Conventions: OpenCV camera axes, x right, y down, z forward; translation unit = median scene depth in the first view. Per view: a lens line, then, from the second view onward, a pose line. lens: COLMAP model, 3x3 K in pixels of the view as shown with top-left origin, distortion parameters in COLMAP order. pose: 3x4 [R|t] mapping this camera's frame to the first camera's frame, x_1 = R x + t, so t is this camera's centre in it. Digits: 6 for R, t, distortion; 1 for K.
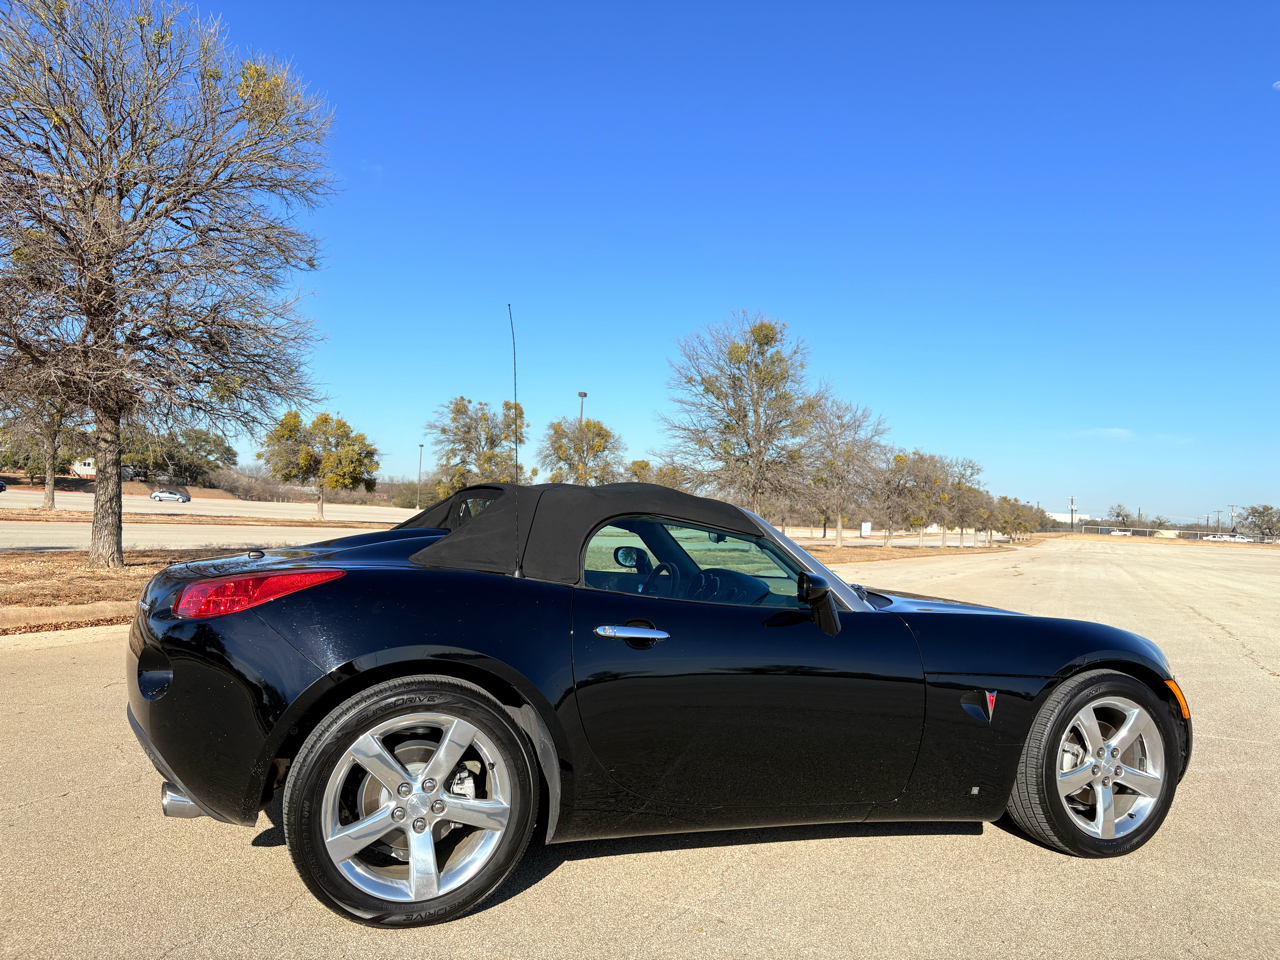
lens RADIAL K [[969.3, 0, 636.3], [0, 969.3, 489.0], [0, 0, 1]] dist [0.034986, -0.035544]
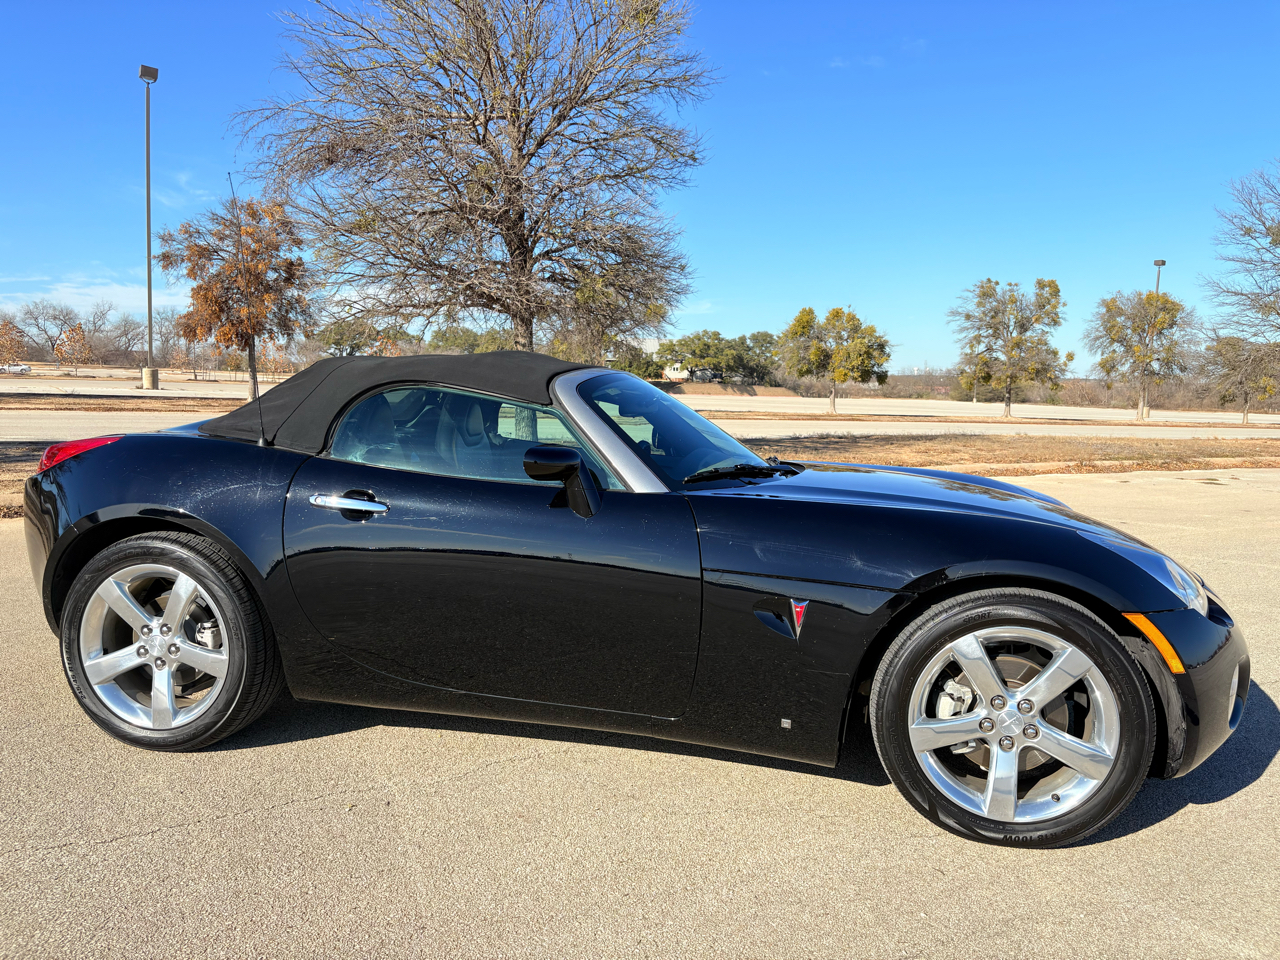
lens RADIAL K [[969.3, 0, 634.6], [0, 969.3, 488.7], [0, 0, 1]] dist [0.034986, -0.035544]
pose [[0.843891, 0.028295, -0.535769, 0.065826], [0.029526, 0.994646, 0.099037, 0.004009], [0.535702, -0.099395, 0.838537, 0.029605]]
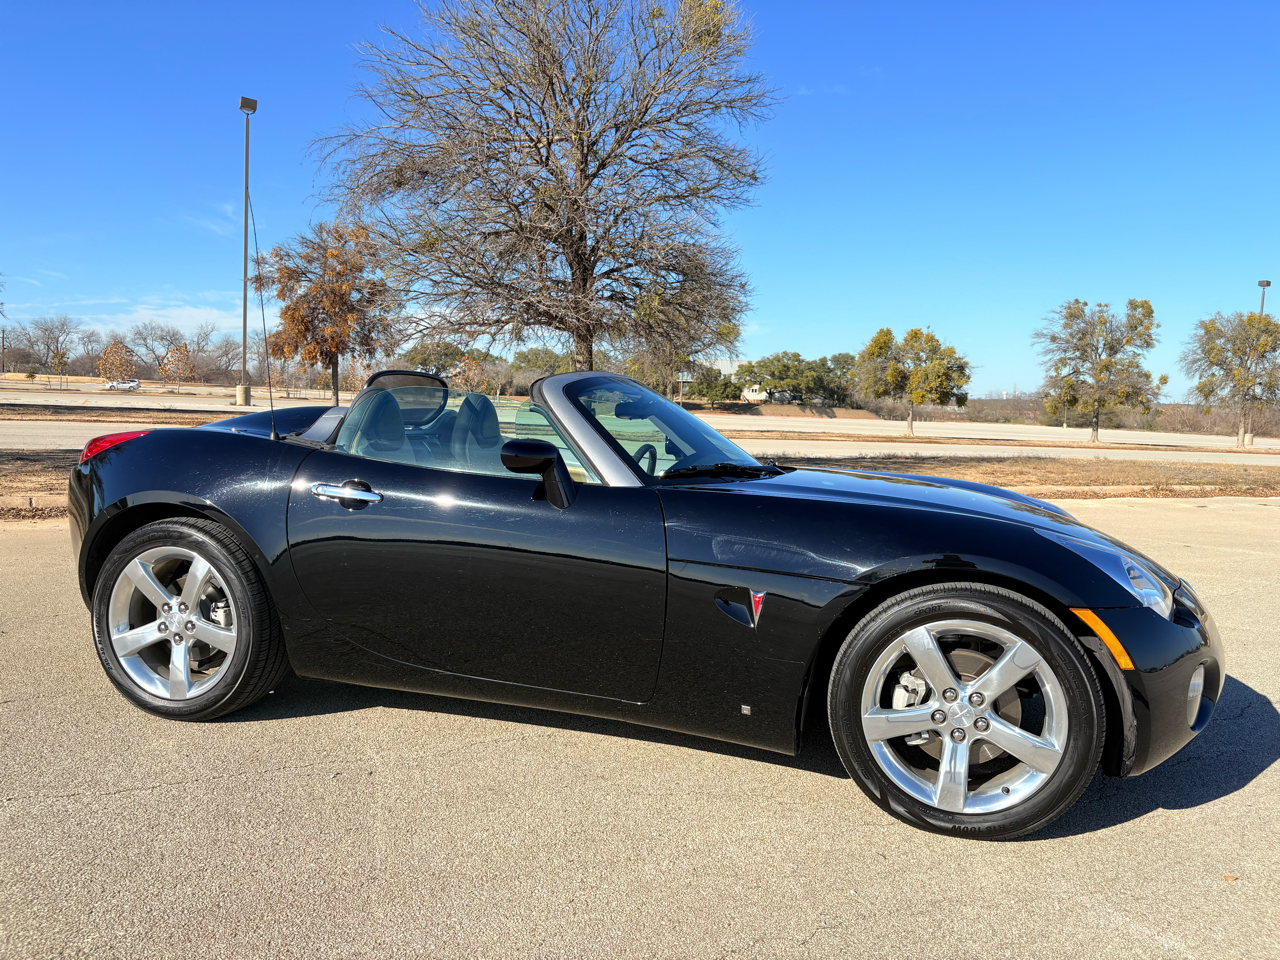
lens RADIAL K [[969.3, 0, 629.9], [0, 969.3, 493.9], [0, 0, 1]] dist [0.034986, -0.035544]
pose [[0.794826, 0.032912, -0.605944, 0.075424], [0.020065, 0.996557, 0.080447, 0.006261], [0.606505, -0.076100, 0.791429, 0.031388]]
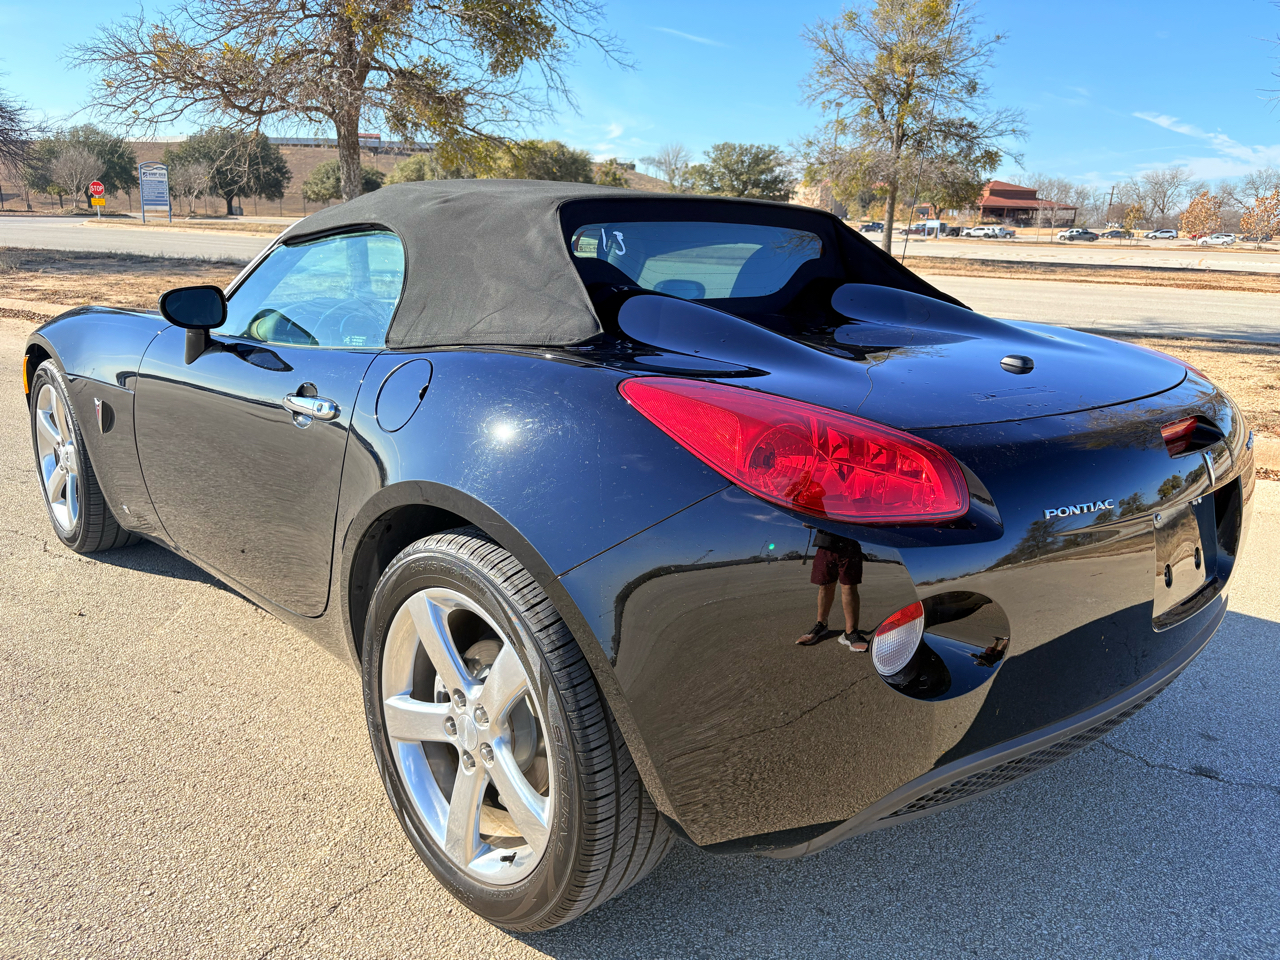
lens RADIAL K [[969.3, 0, 634.1], [0, 969.3, 487.1], [0, 0, 1]] dist [0.034986, -0.035544]
pose [[-0.090903, 0.207768, -0.973945, 0.013344], [-0.009964, 0.977755, 0.209511, 0.003600], [0.995810, 0.028749, -0.086811, 0.137584]]
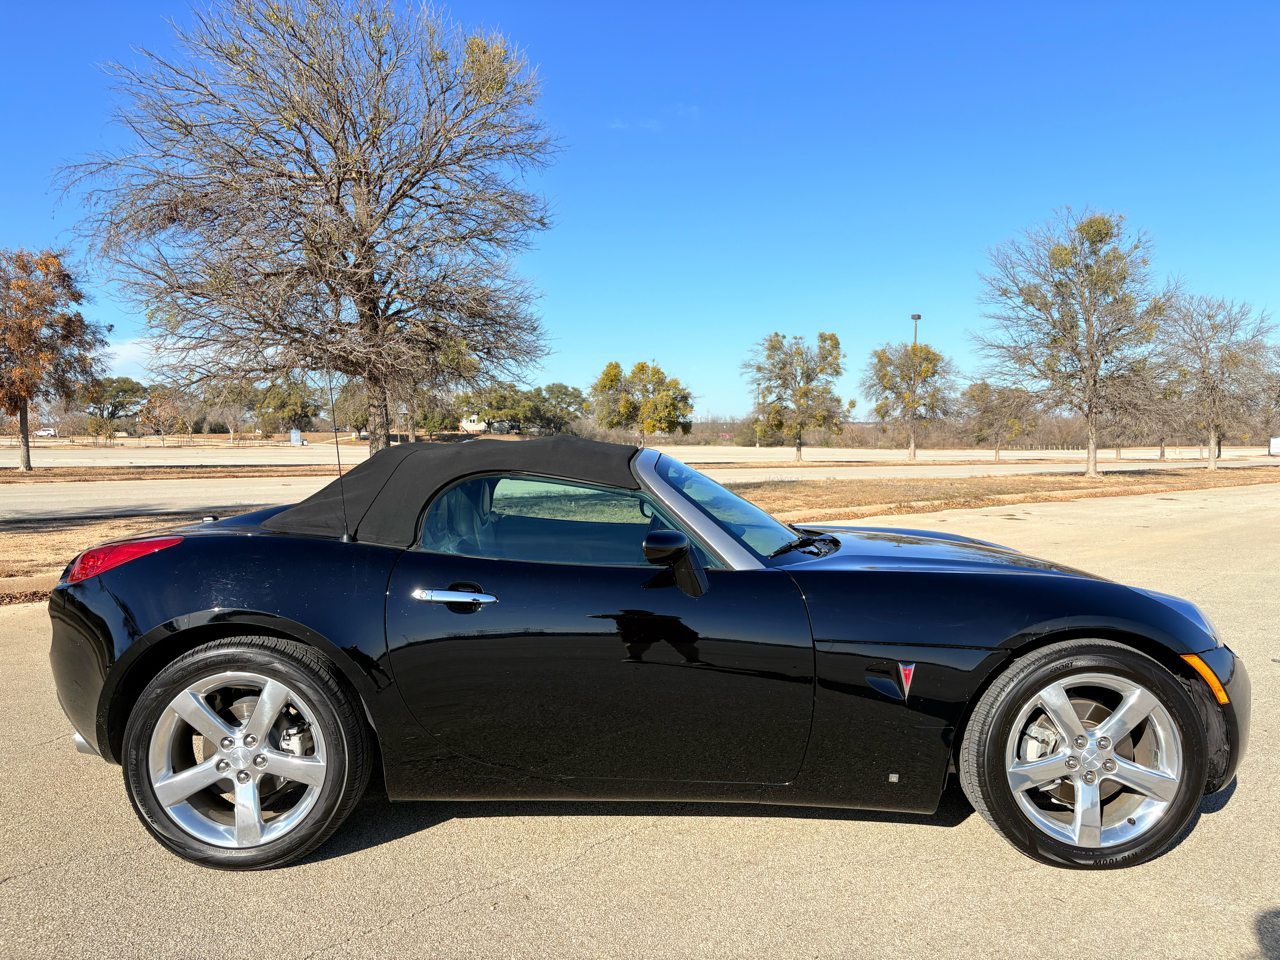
lens RADIAL K [[969.3, 0, 629.3], [0, 969.3, 494.1], [0, 0, 1]] dist [0.034986, -0.035544]
pose [[0.934770, -0.029806, -0.354001, 0.043972], [0.055153, 0.996568, 0.061728, -0.000311], [0.350946, -0.077225, 0.933206, 0.014364]]
